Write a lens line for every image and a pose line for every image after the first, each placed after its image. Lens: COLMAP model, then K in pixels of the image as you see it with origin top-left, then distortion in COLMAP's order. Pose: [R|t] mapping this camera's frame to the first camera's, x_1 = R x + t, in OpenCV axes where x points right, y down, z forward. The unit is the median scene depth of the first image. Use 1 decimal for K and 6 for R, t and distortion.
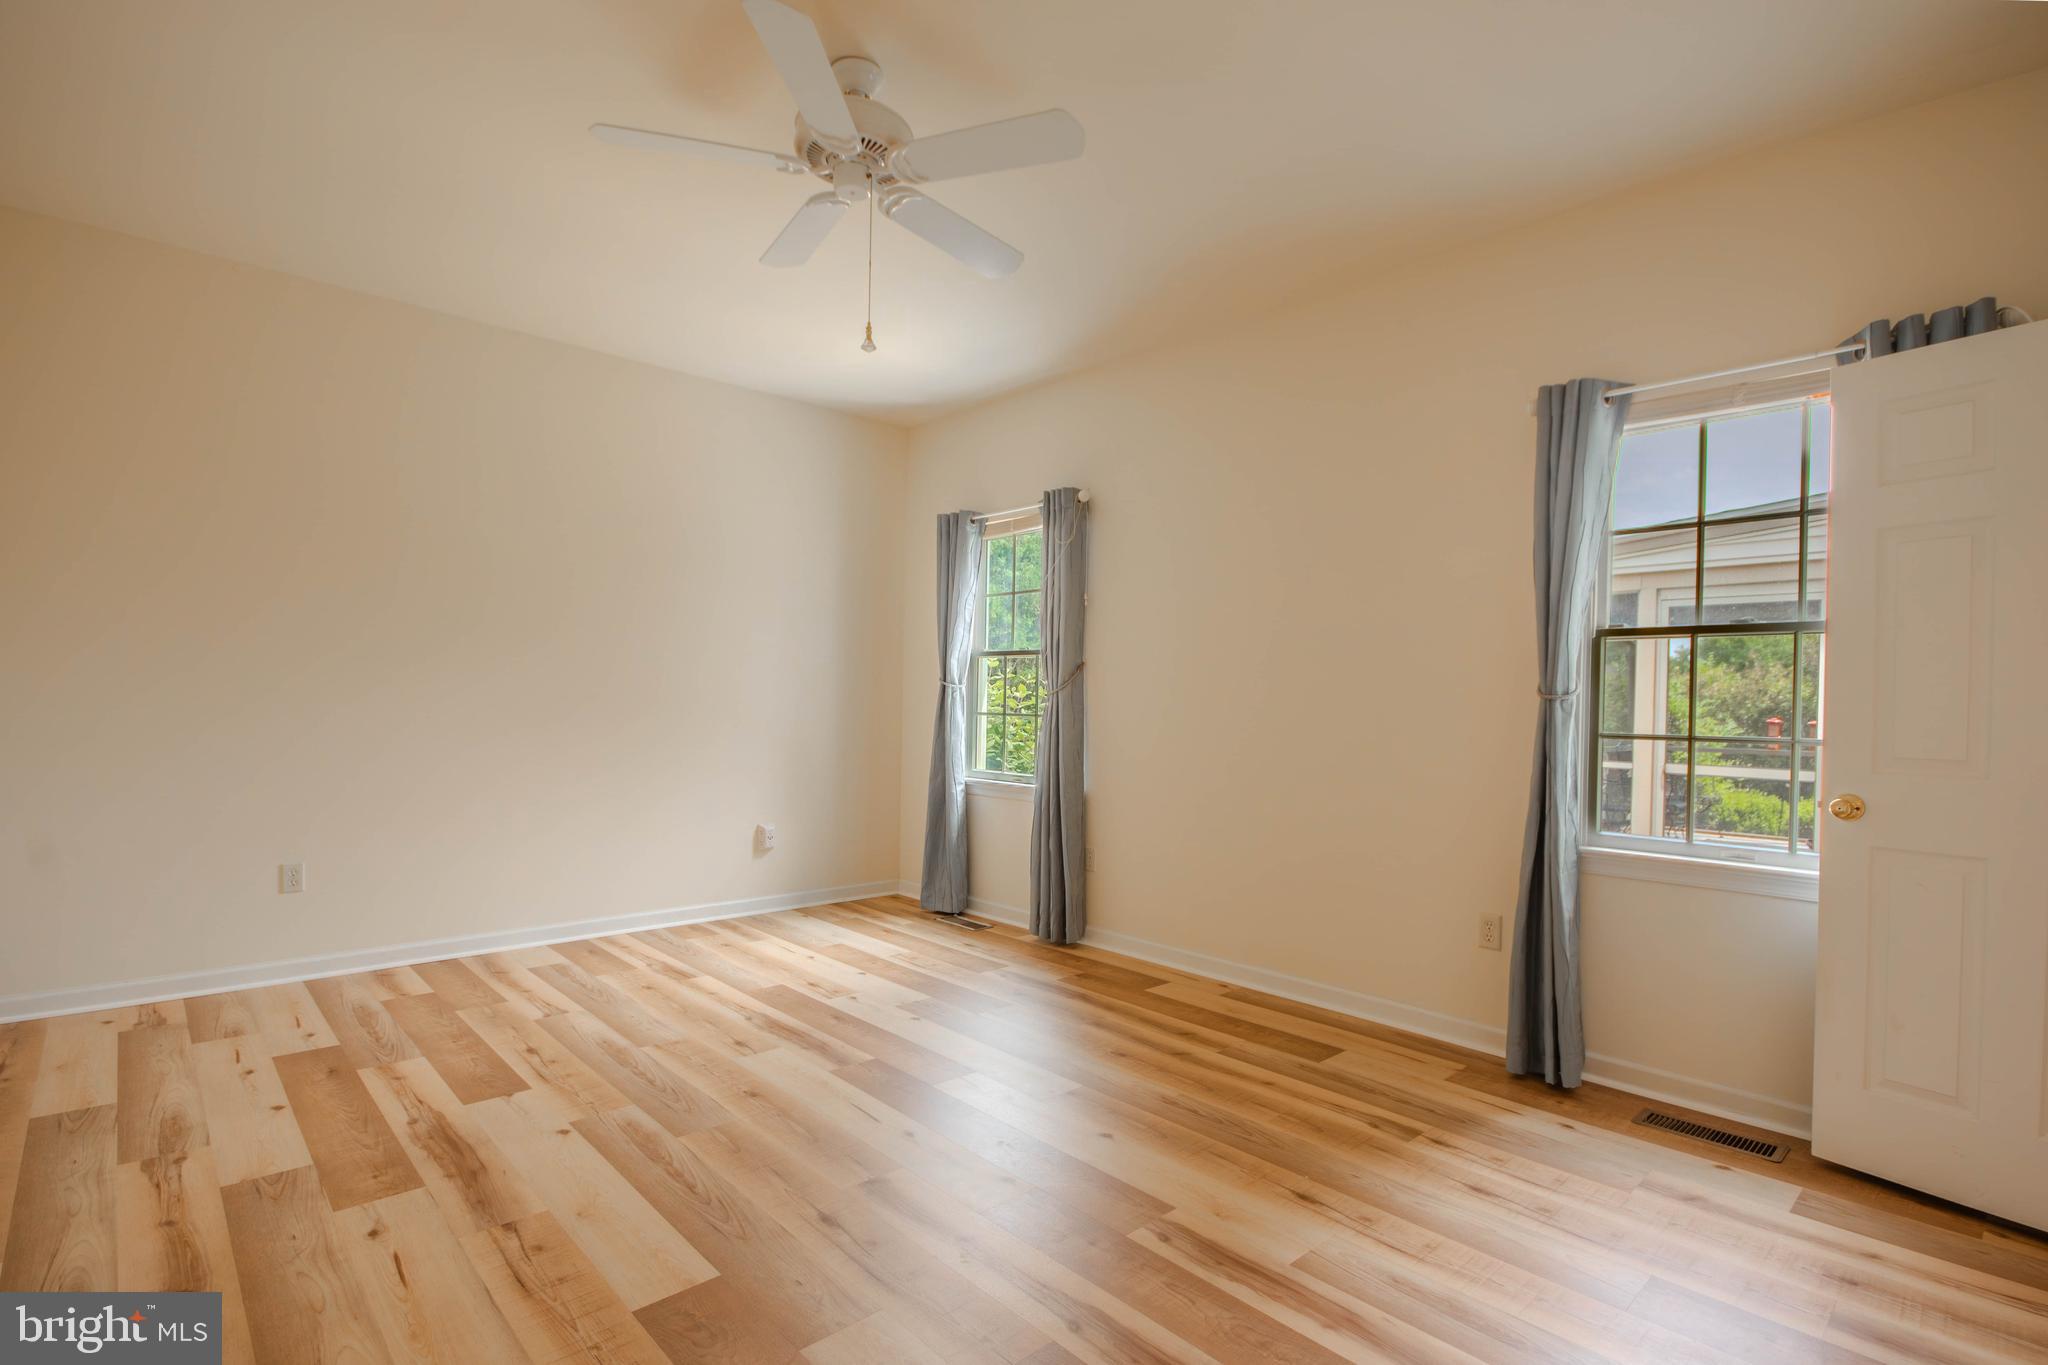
lens RADIAL K [[941.6, 0, 1024.9], [0, 941.6, 713.7], [0, 0, 1]] dist [-0.000689, -0.000602]
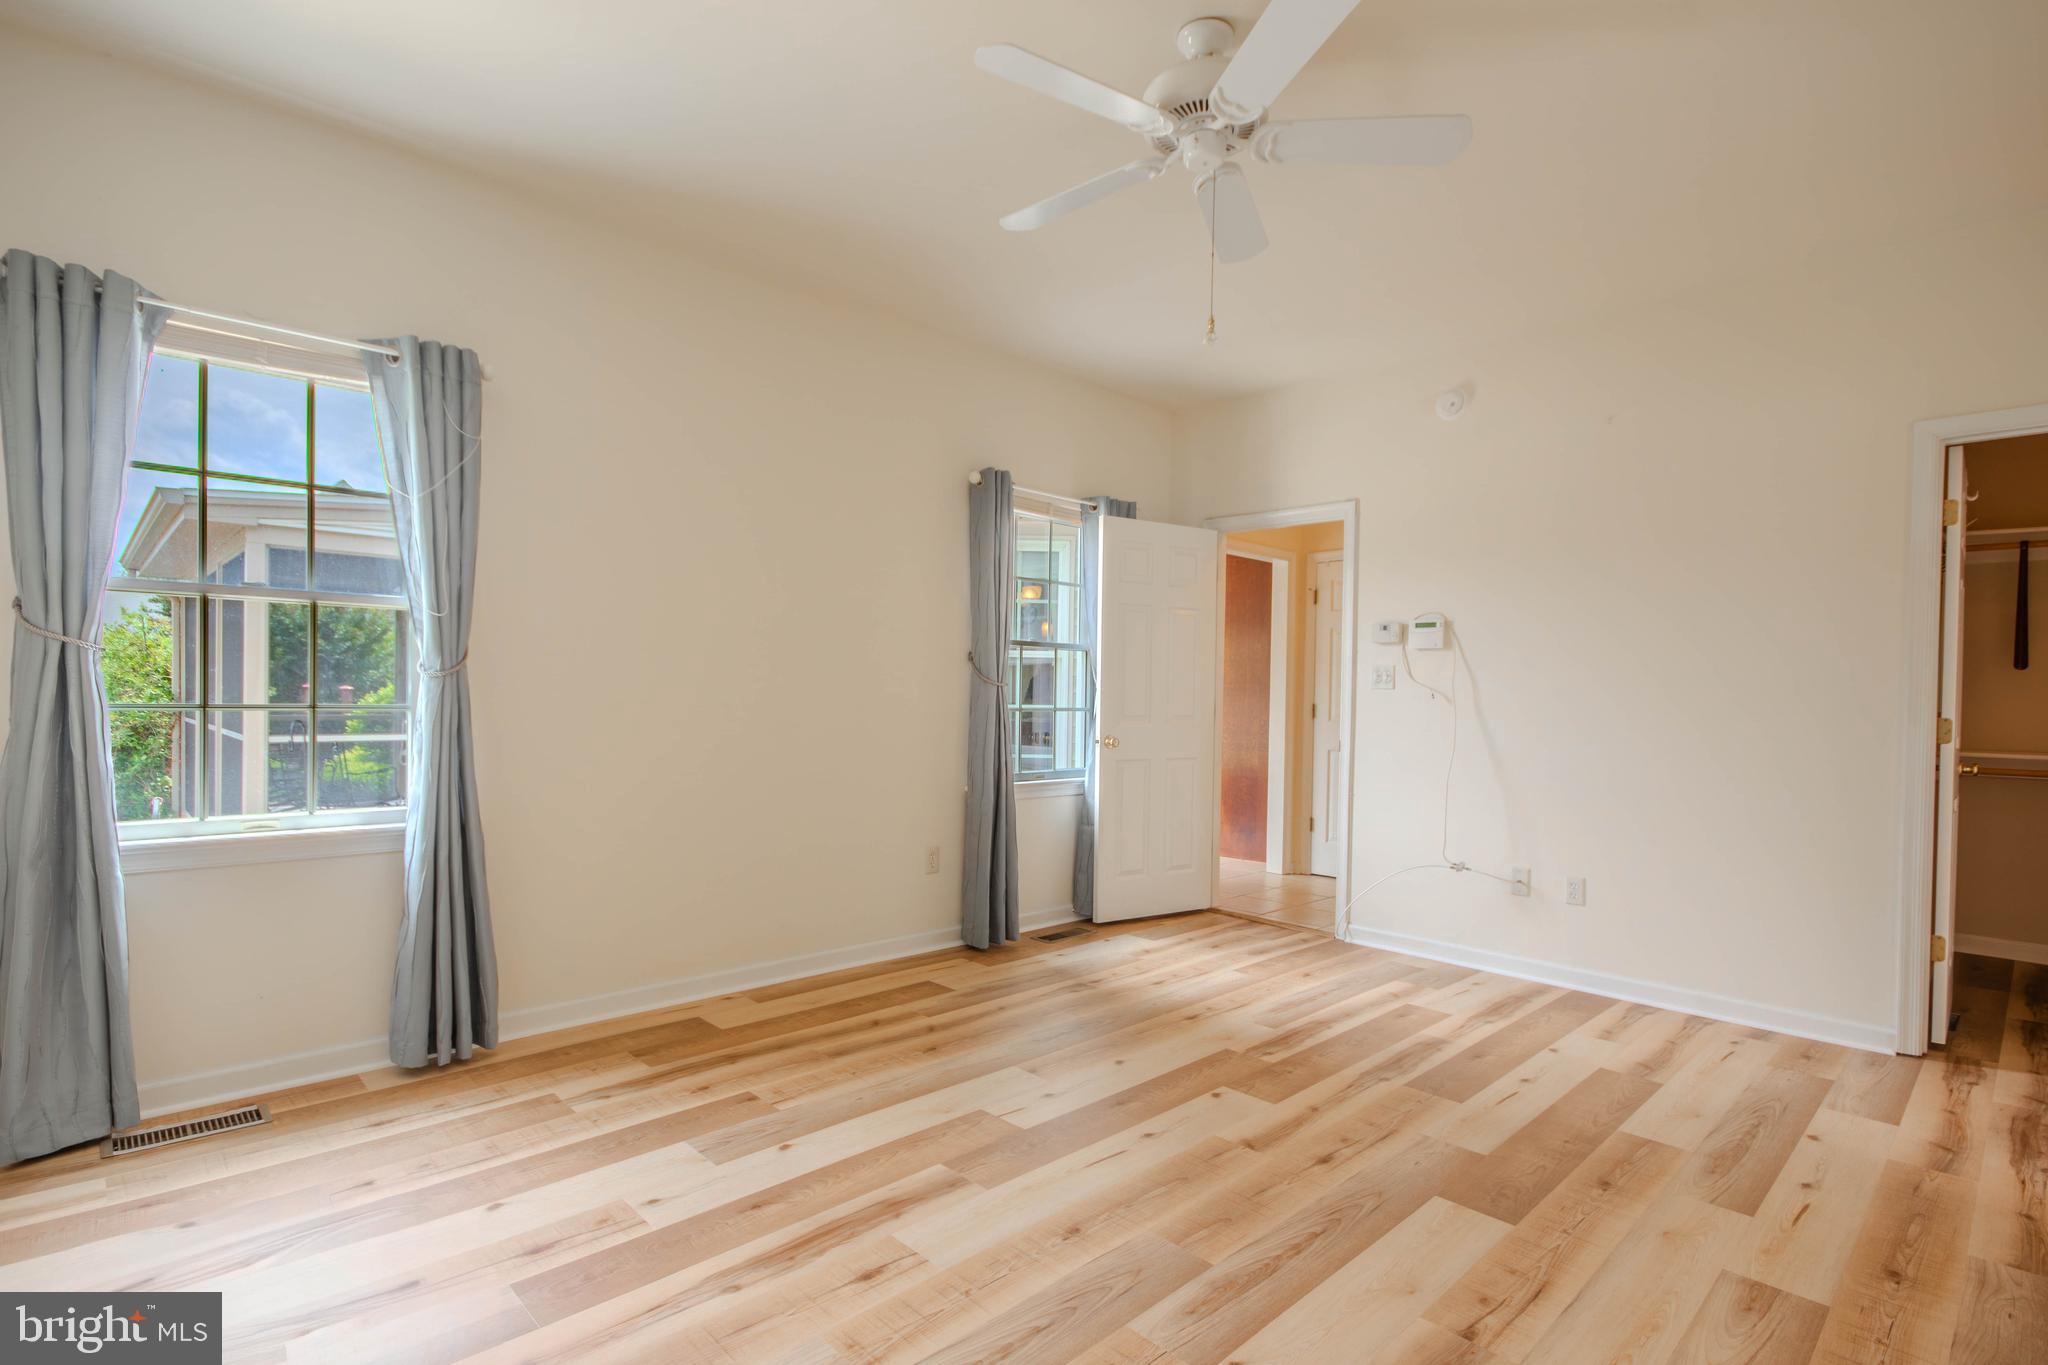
lens RADIAL K [[941.6, 0, 1024.9], [0, 941.6, 713.7], [0, 0, 1]] dist [-0.000689, -0.000602]
pose [[0.024568, -0.039548, 0.998916, -0.910666], [-0.004830, 0.999201, 0.039678, -0.036353], [-0.999687, -0.005800, 0.024357, 0.905361]]
